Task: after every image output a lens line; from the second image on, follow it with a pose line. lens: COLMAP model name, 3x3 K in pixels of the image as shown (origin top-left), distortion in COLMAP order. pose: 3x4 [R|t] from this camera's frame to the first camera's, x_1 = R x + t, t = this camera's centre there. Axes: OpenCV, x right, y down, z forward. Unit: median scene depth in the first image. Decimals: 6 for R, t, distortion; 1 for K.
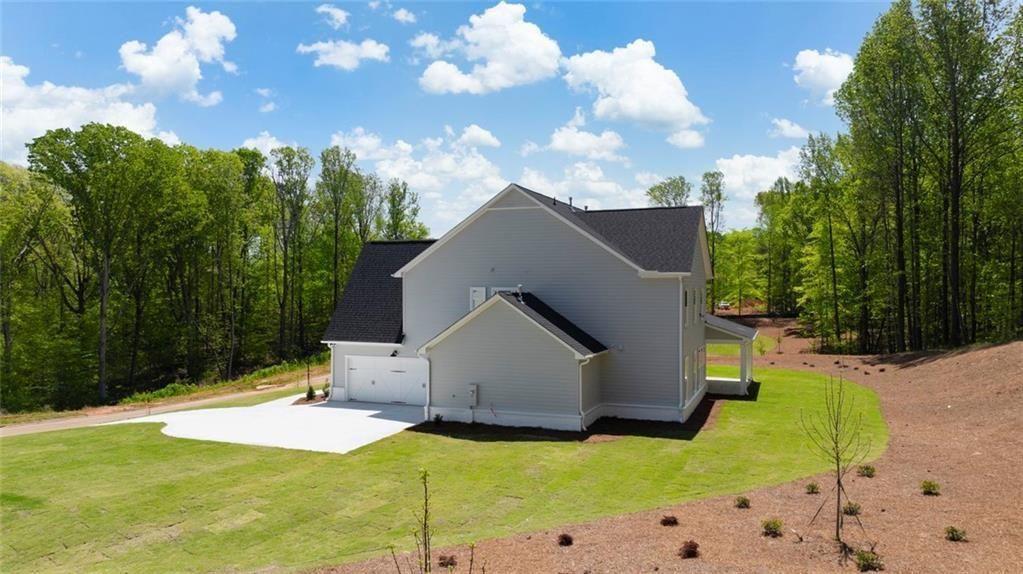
lens RADIAL K [[725.8, 0, 511.5], [0, 725.8, 287.0], [0, 0, 1]] dist [-0.004674, -0.003876]
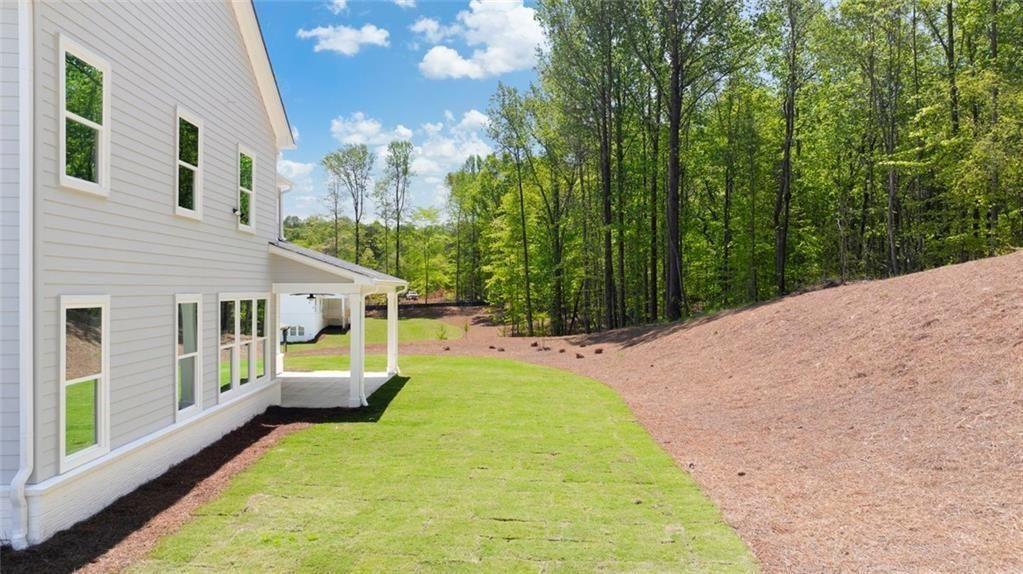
lens RADIAL K [[725.8, 0, 511.5], [0, 725.8, 287.0], [0, 0, 1]] dist [-0.004674, -0.003876]
pose [[0.918872, 0.003799, 0.394538, 0.080508], [-0.003146, 0.999992, -0.002303, 0.026438], [-0.394543, 0.000875, 0.918877, 0.193114]]
